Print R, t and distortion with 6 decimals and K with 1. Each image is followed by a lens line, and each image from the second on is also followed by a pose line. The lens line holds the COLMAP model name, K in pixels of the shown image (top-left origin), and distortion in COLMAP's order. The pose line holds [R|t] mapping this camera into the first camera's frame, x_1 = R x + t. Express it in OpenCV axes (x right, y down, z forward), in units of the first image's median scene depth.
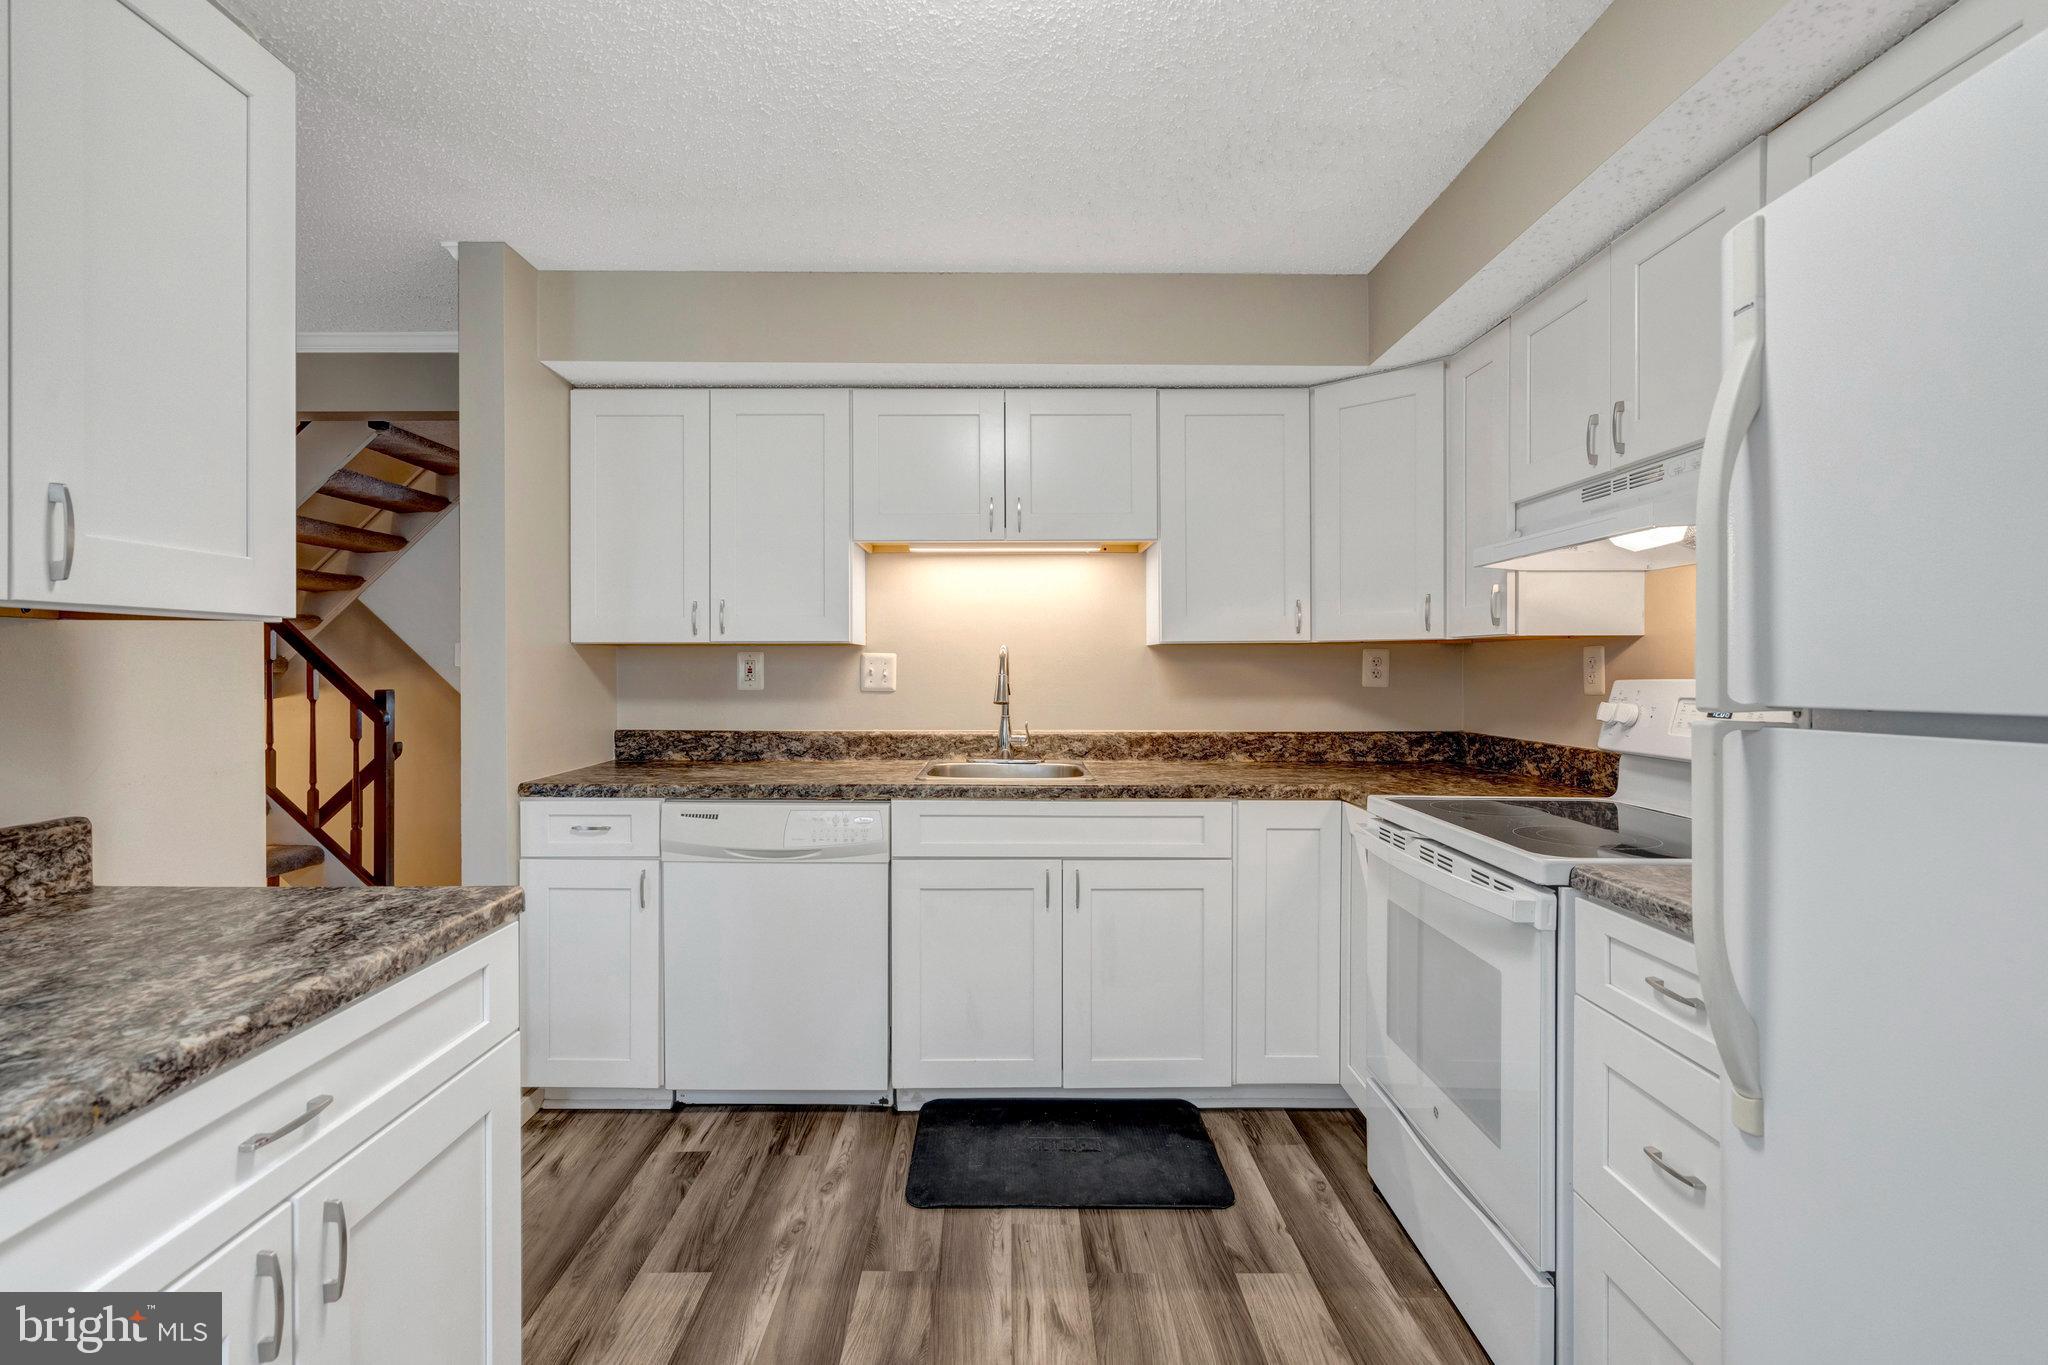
lens RADIAL K [[954.6, 0, 992.1], [0, 954.6, 674.5], [0, 0, 1]] dist [-0.004766, 0.002776]
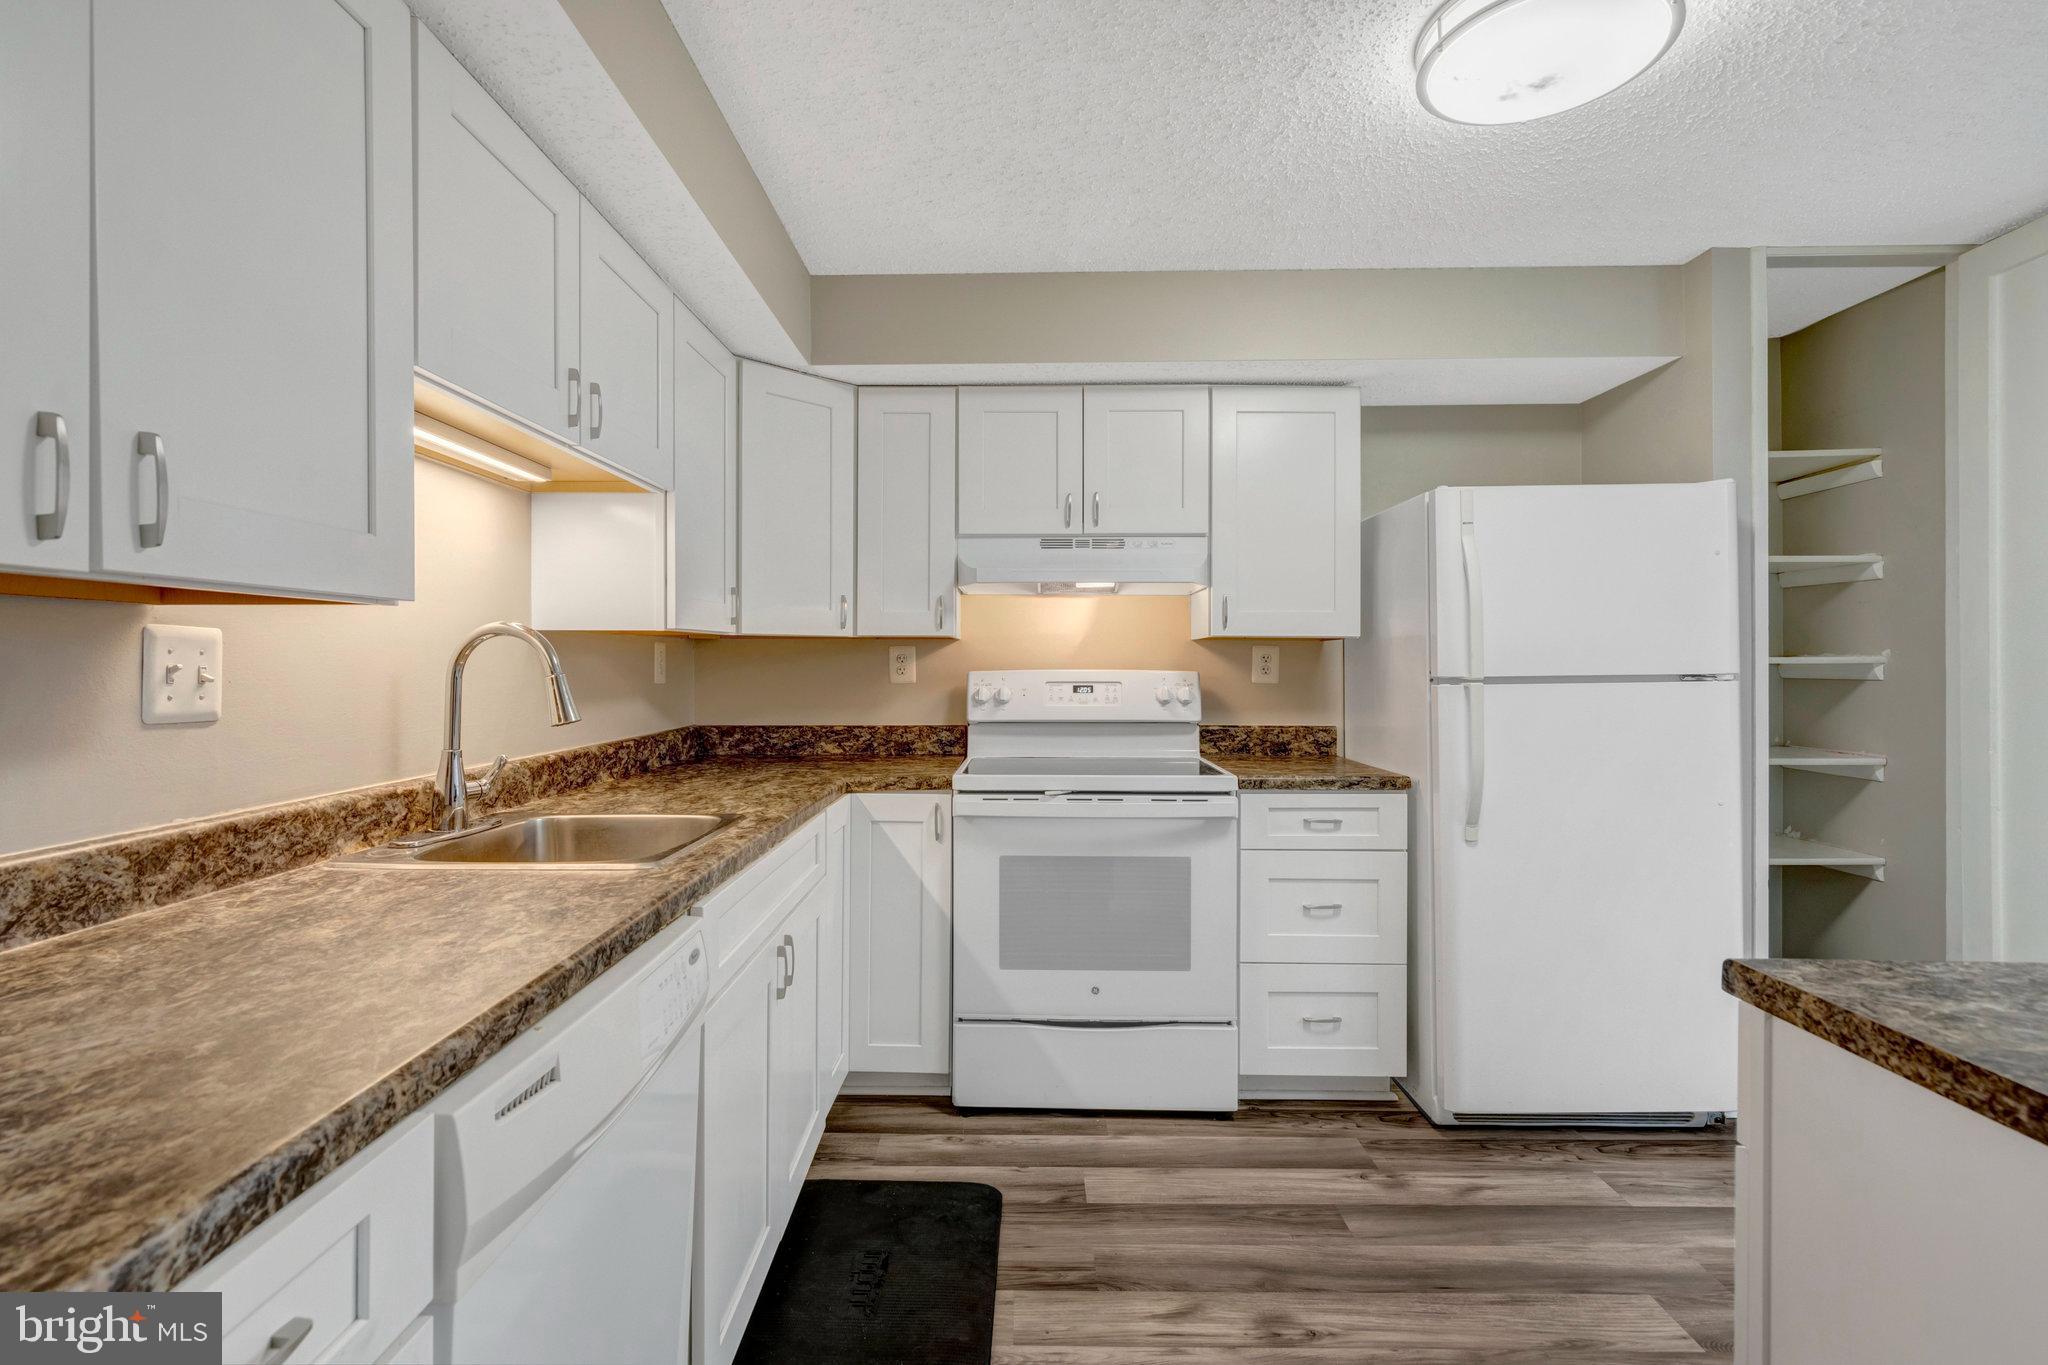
lens RADIAL K [[954.6, 0, 1012.7], [0, 954.6, 677.1], [0, 0, 1]] dist [-0.004766, 0.002776]
pose [[-0.014657, -0.013905, 0.999796, -0.649586], [0.007655, 0.999872, 0.014019, -0.004531], [-0.999863, 0.007859, -0.014549, 0.834061]]
